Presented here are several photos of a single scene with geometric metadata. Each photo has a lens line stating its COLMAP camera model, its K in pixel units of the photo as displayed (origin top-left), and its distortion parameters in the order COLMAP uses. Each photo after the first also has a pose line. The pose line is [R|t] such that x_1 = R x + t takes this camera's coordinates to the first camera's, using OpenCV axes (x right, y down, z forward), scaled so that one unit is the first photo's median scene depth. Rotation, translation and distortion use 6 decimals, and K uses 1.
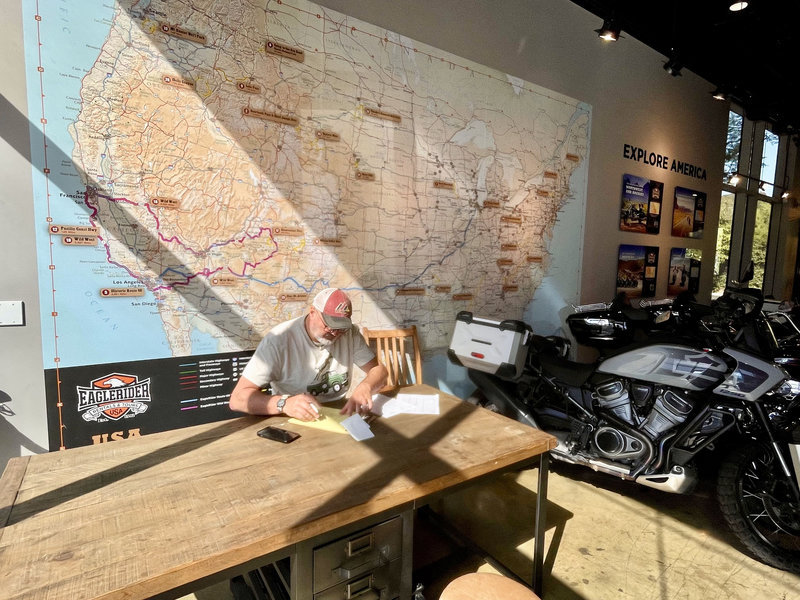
lens RADIAL K [[420.0, 0, 400.0], [0, 420.0, 300.0], [0, 0, 1]] dist [-0.001580, 0.001215]
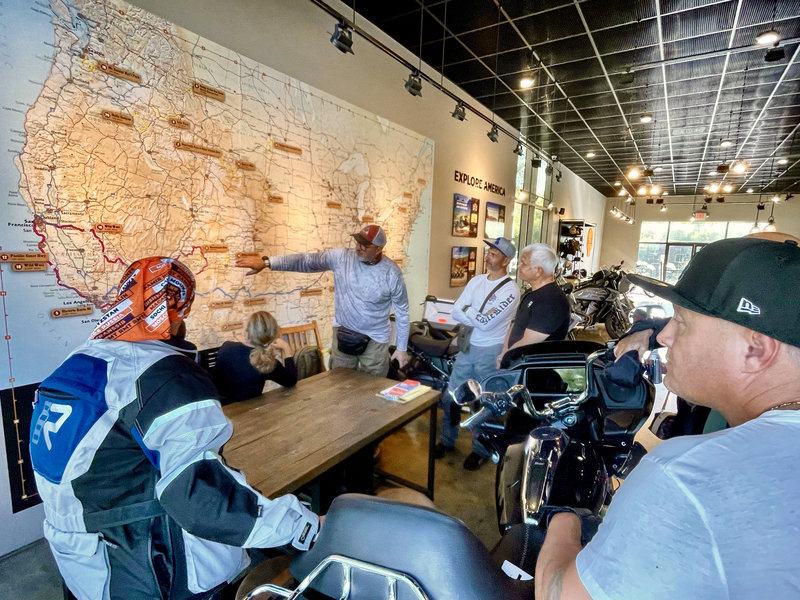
lens RADIAL K [[411.6, 0, 400.0], [0, 411.6, 300.0], [0, 0, 1]] dist [0.002734, 0.000299]
pose [[0.923195, -0.042167, 0.382012, -0.227886], [0.020837, 0.997993, 0.059803, -0.075736], [-0.383767, -0.047250, 0.922220, -0.244162]]
